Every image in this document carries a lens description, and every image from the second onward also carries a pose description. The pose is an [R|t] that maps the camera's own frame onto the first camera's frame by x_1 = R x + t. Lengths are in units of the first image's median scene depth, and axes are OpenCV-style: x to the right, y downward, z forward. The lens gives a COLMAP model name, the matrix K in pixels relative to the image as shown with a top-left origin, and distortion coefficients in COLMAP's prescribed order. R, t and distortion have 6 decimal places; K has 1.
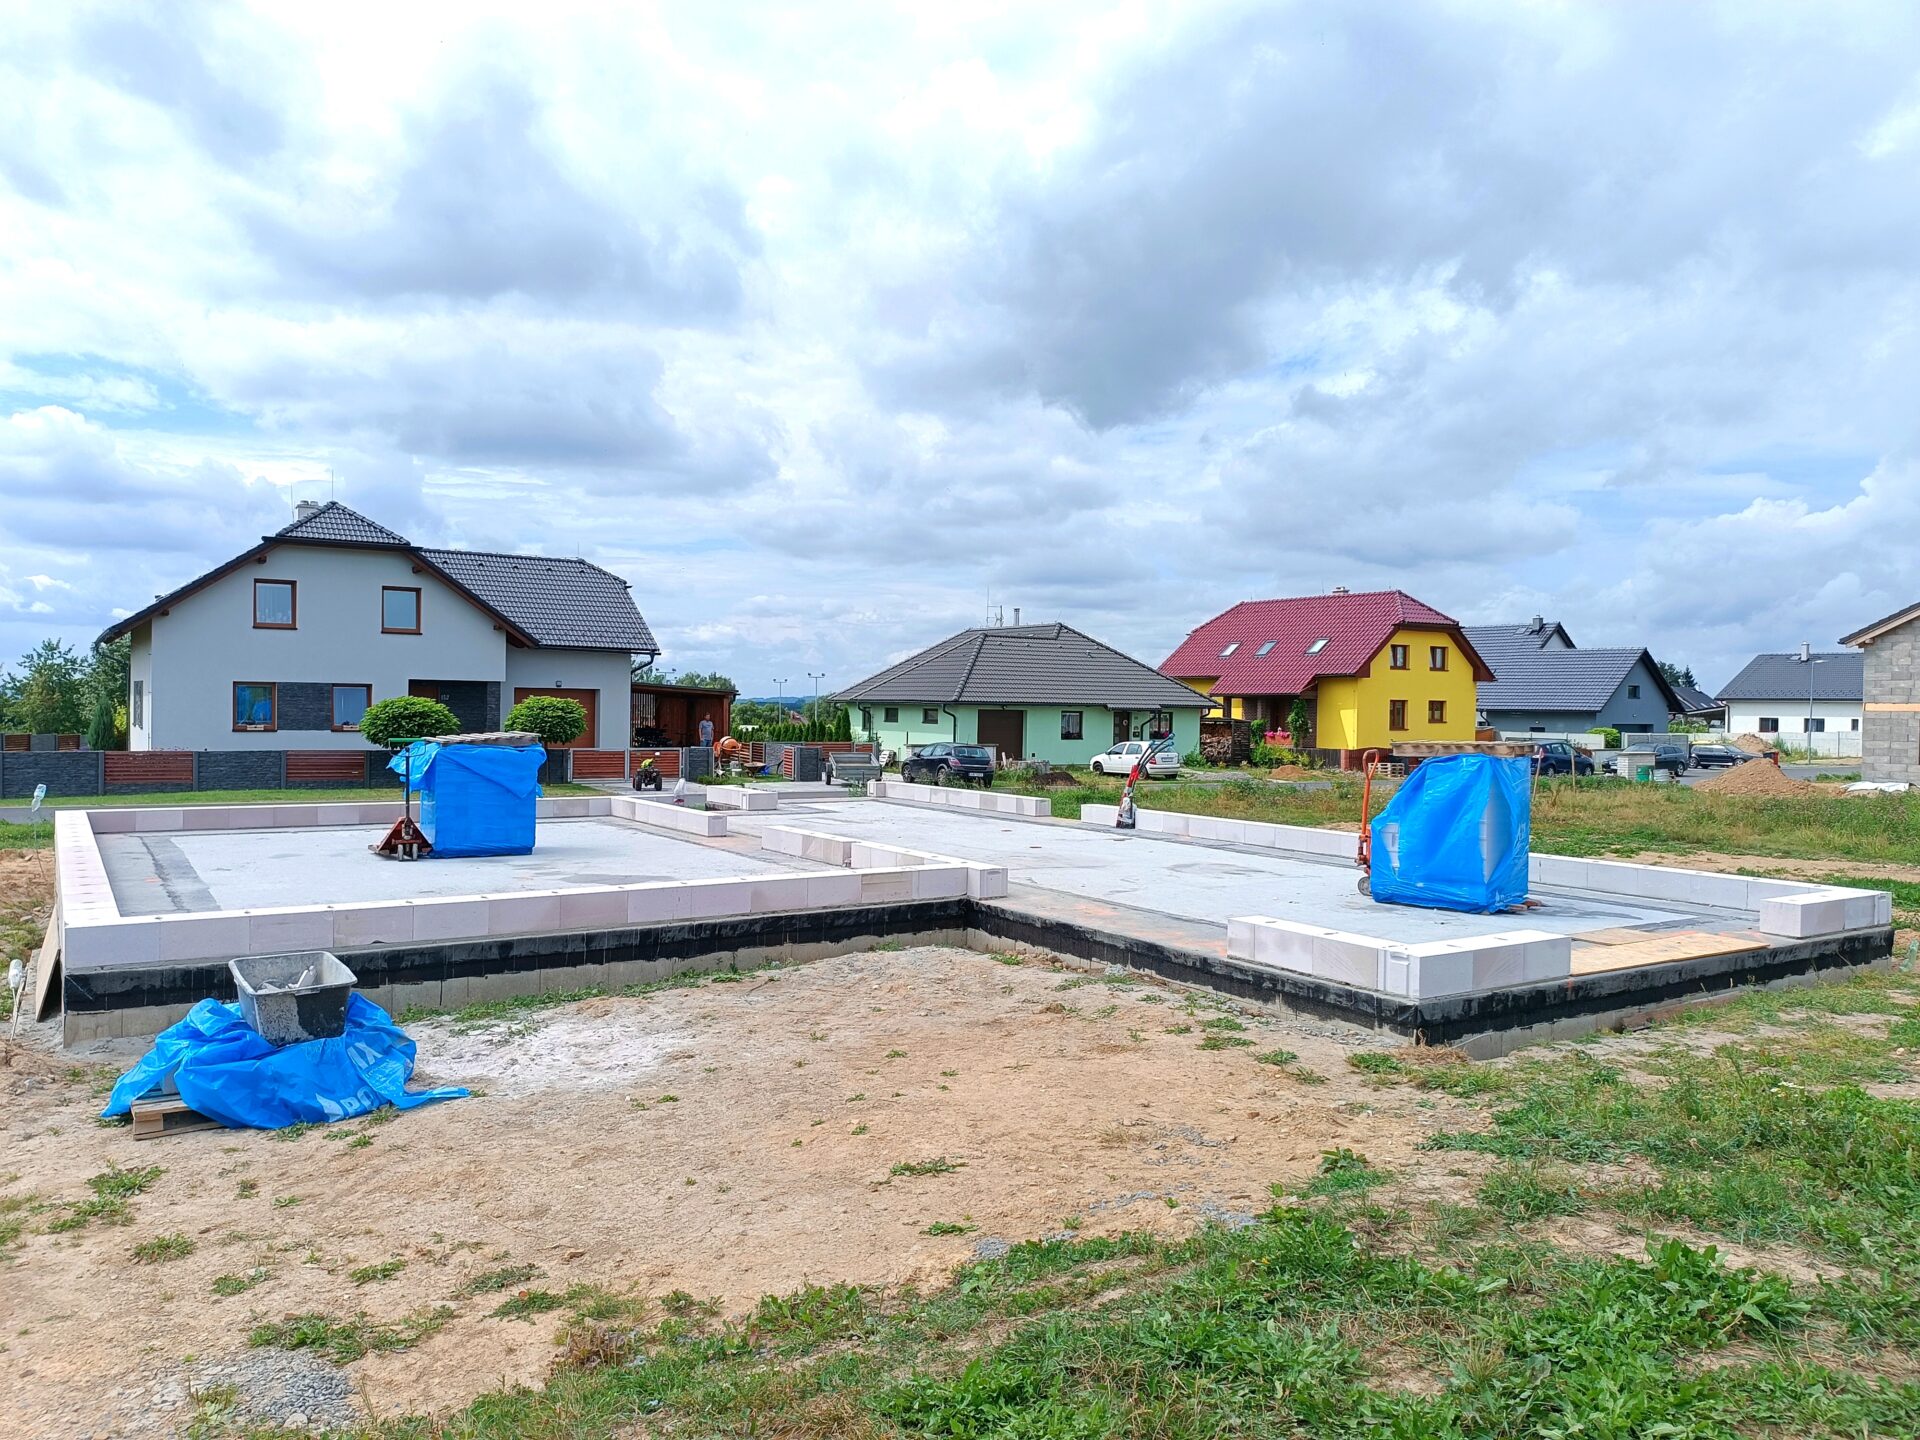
lens RADIAL K [[1409.3, 0, 963.4], [0, 1409.3, 719.4], [0, 0, 1]] dist [0.069023, -0.088956]
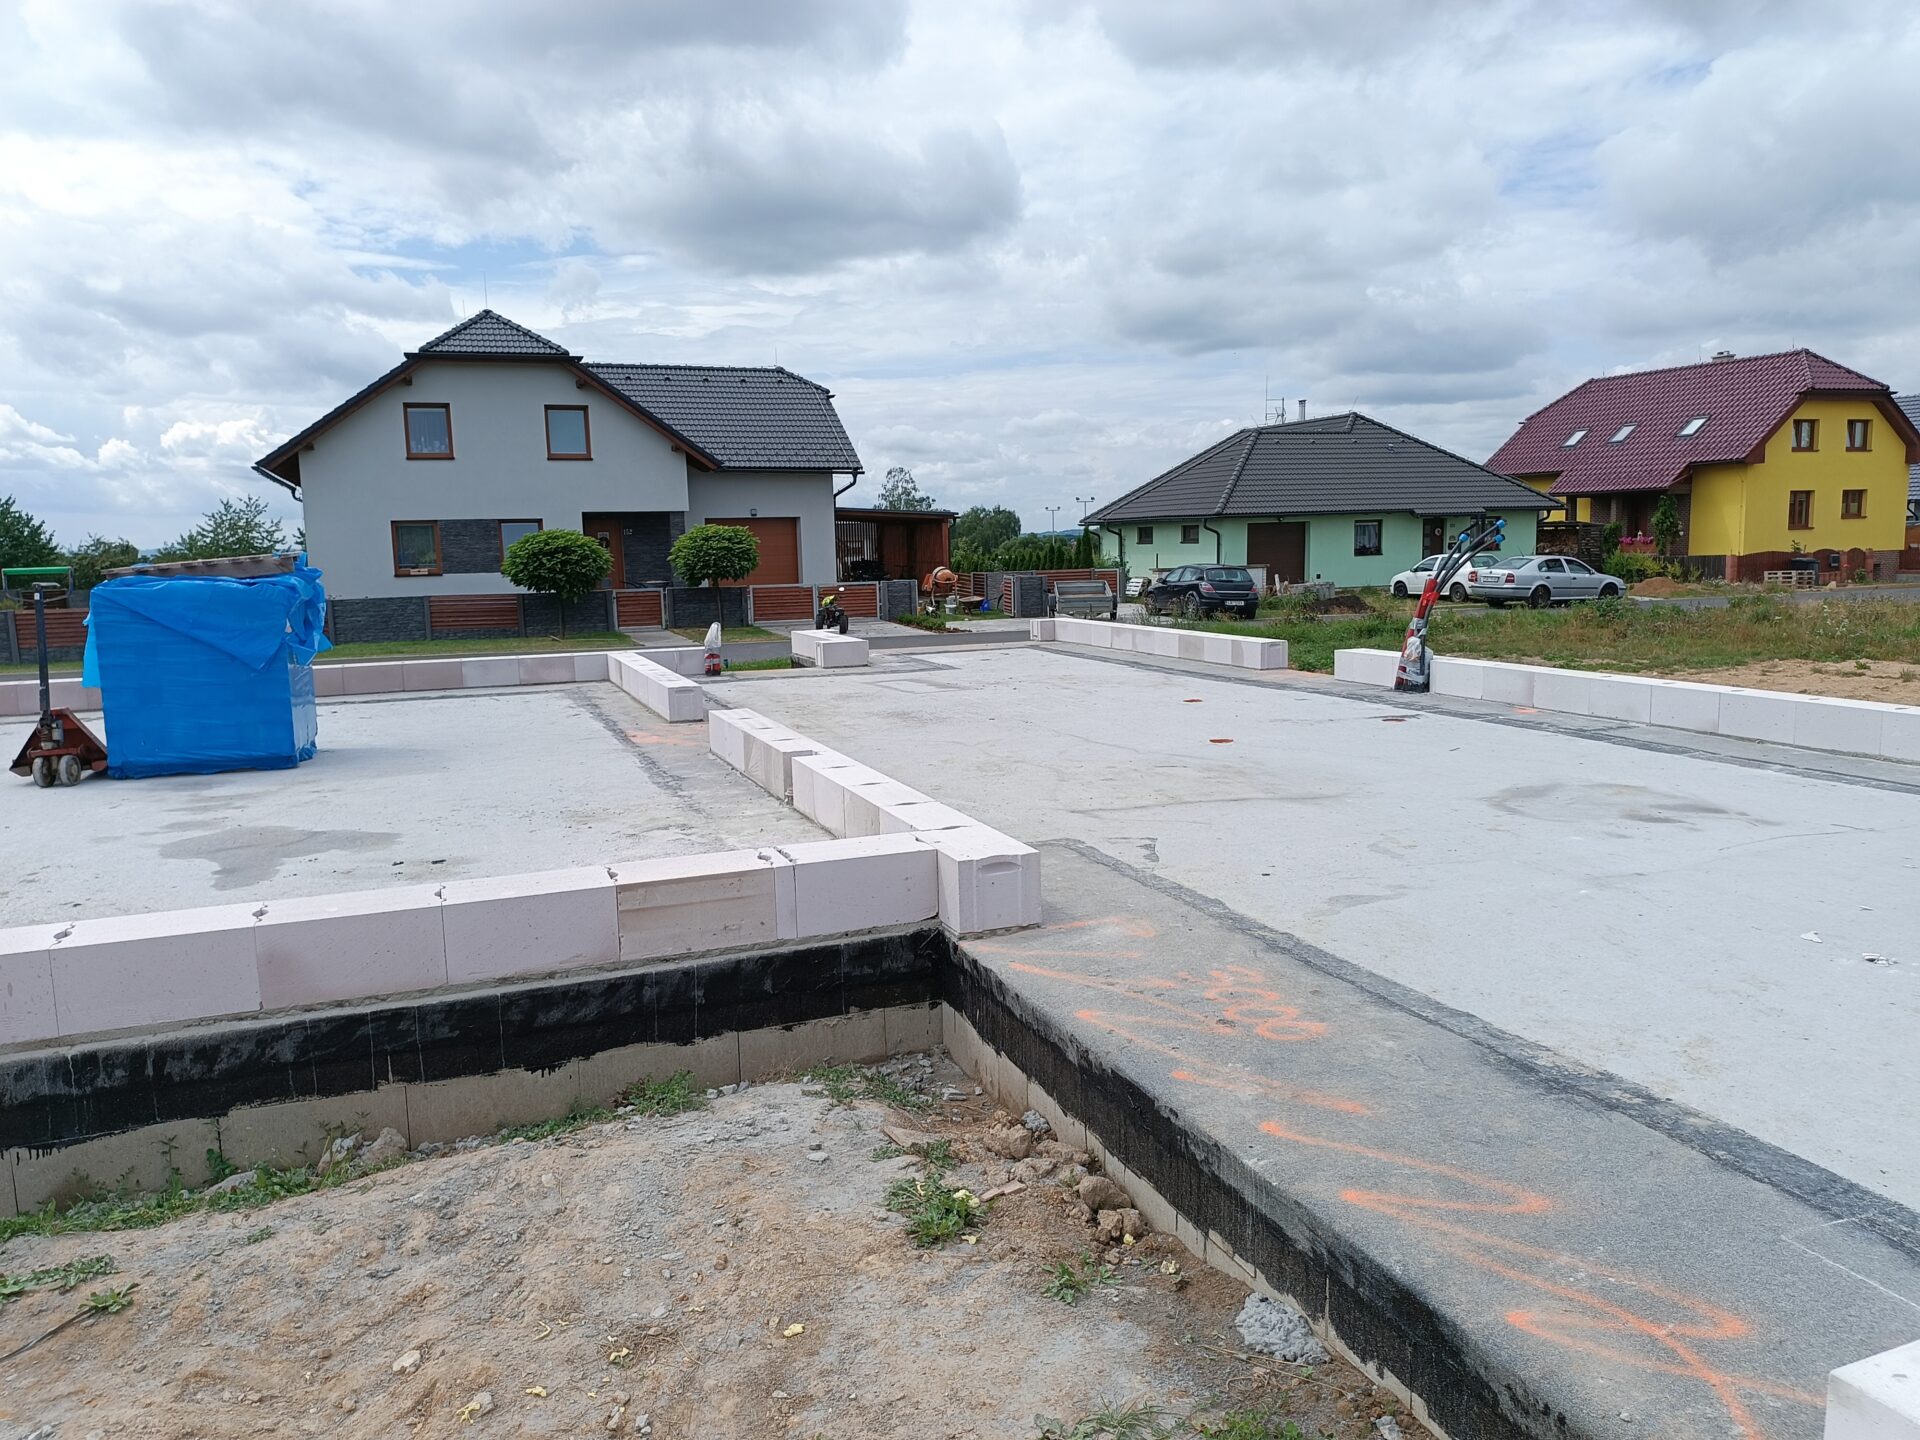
lens RADIAL K [[1409.3, 0, 958.7], [0, 1409.3, 739.3], [0, 0, 1]] dist [0.069023, -0.088956]
pose [[0.976814, -0.008713, -0.213915, 0.024977], [0.036890, 0.991077, 0.128085, 0.007091], [0.210890, -0.133006, 0.968419, 0.172778]]
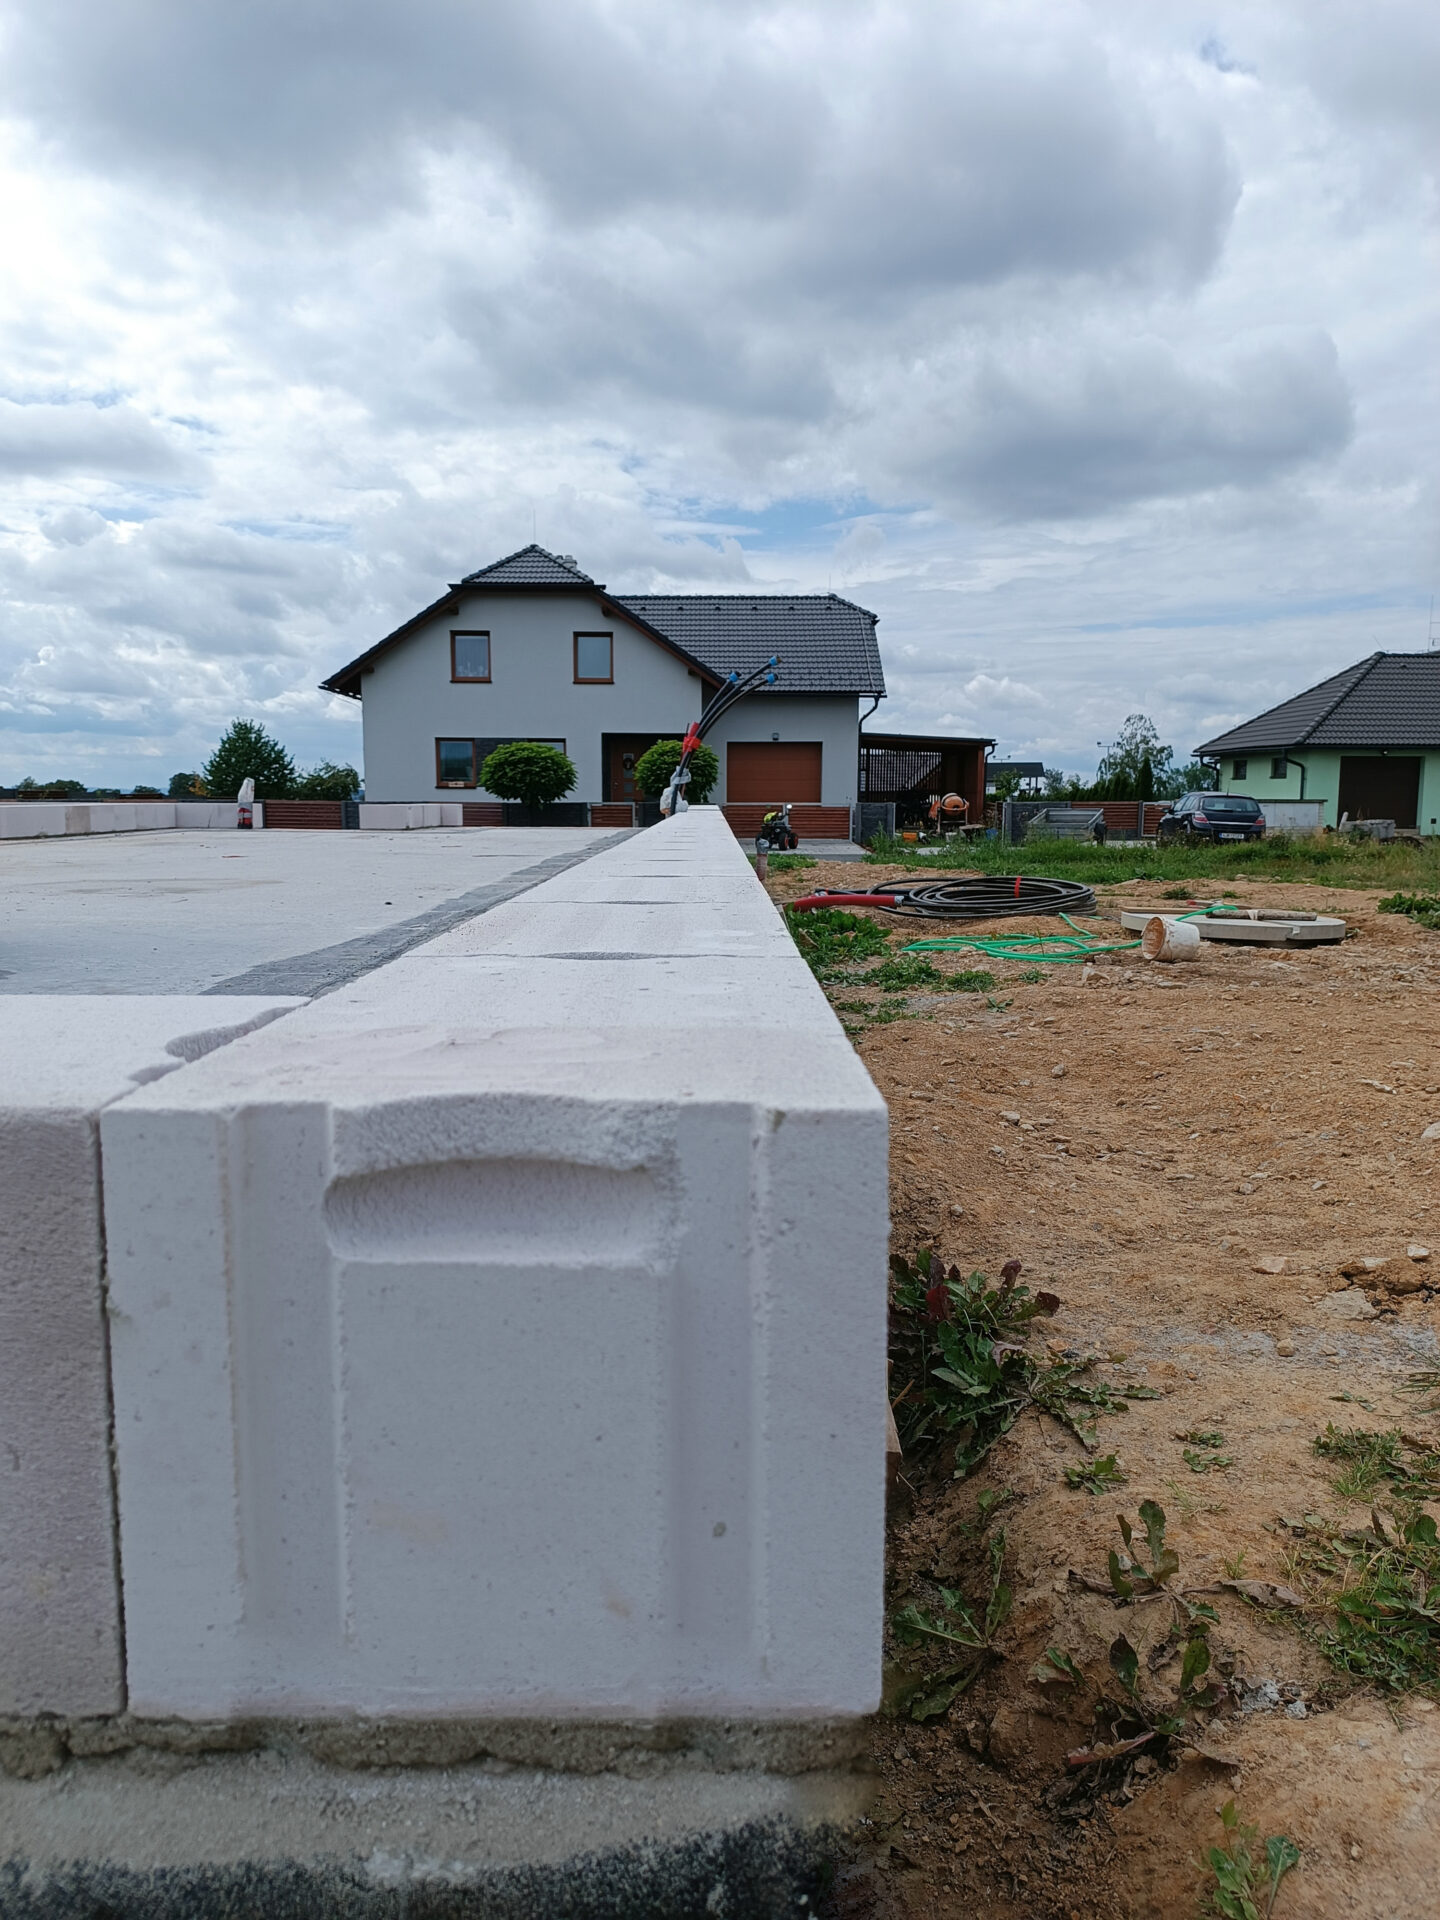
lens RADIAL K [[1409.3, 0, 739.4], [0, 1409.3, 996.8], [0, 0, 1]] dist [0.069023, -0.088956]
pose [[0.845772, 0.058355, -0.530344, 0.185465], [0.008199, 0.992462, 0.122278, 0.030250], [0.533482, -0.107768, 0.838918, 0.240176]]
